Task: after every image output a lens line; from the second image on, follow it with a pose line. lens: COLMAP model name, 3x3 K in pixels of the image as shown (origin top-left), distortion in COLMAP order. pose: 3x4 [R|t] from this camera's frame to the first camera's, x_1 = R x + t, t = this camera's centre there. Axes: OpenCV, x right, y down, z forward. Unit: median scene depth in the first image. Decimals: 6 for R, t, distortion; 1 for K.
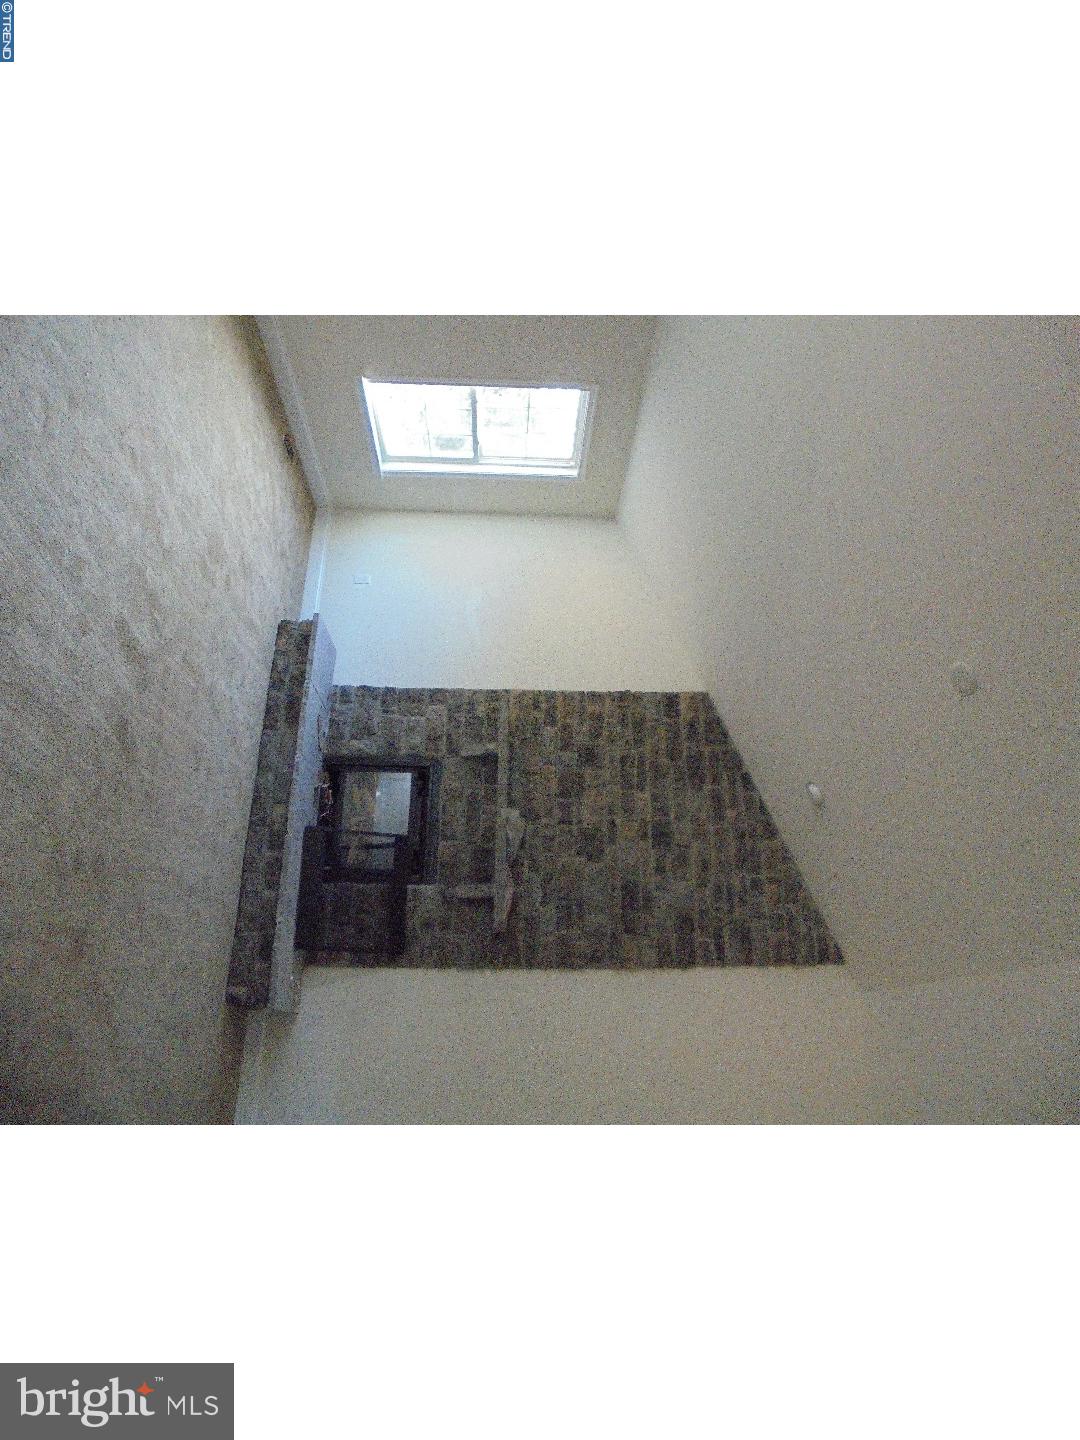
lens RADIAL K [[819.9, 0, 540.0], [0, 819.9, 720.0], [0, 0, 1]] dist [-0.101225, -0.001686]
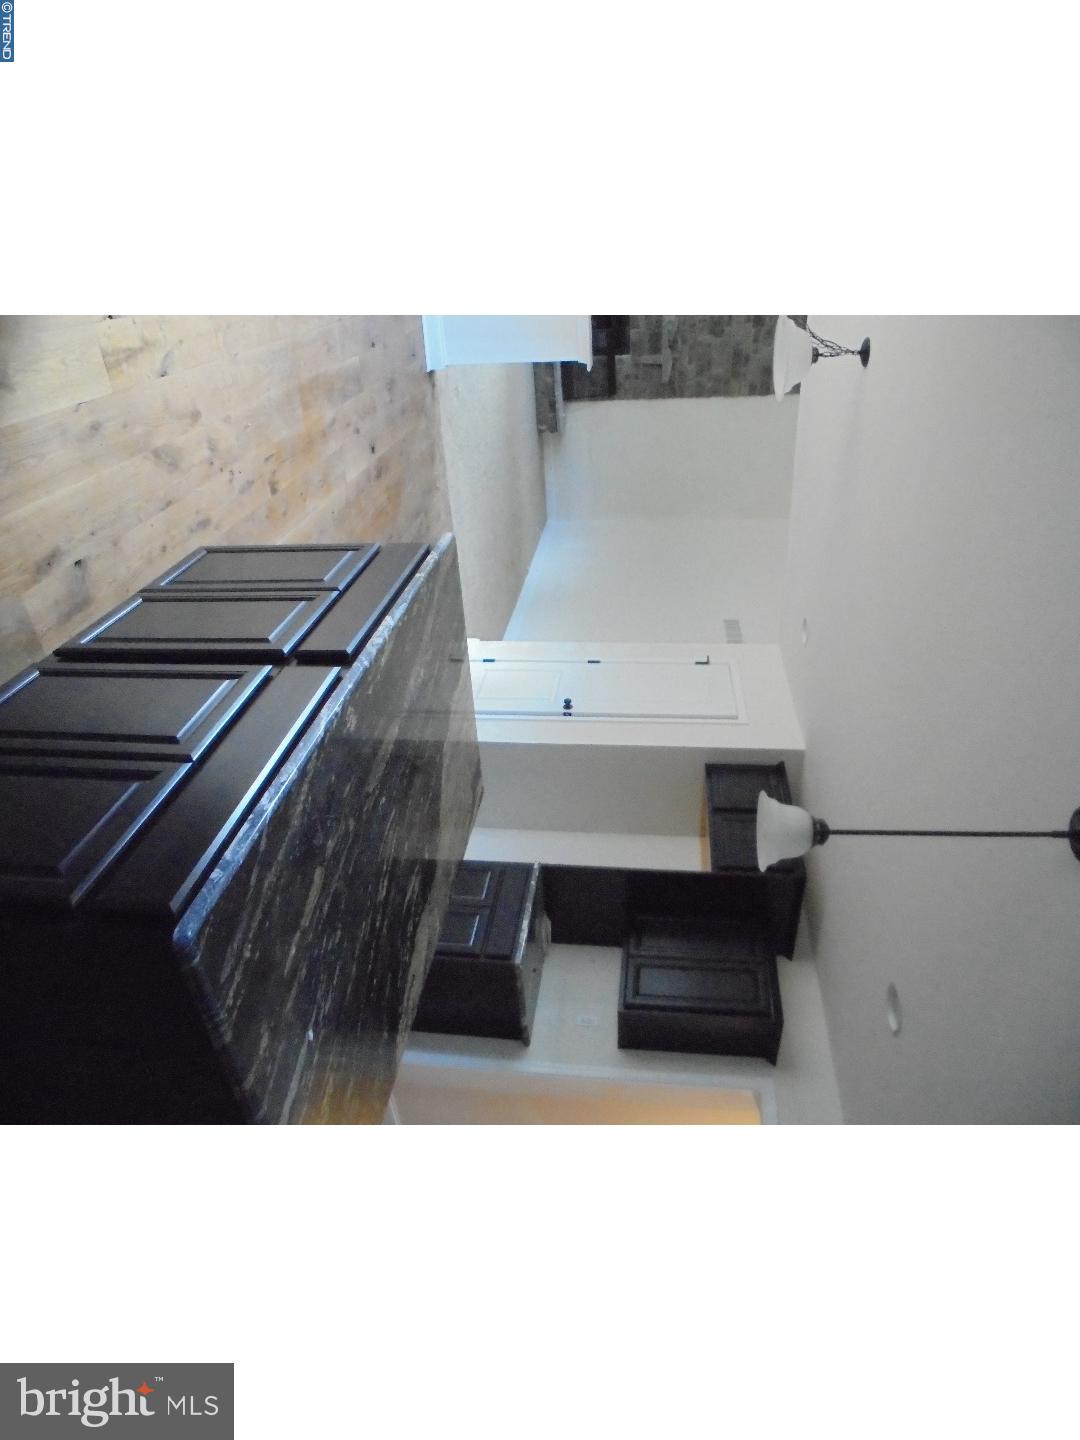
lens RADIAL K [[819.9, 0, 540.0], [0, 819.9, 720.0], [0, 0, 1]] dist [-0.101225, -0.001686]
pose [[0.983313, 0.030515, -0.179345, 0.021838], [0.126131, 0.596065, 0.792967, -0.749528], [0.131099, -0.802356, 0.582270, -0.728079]]
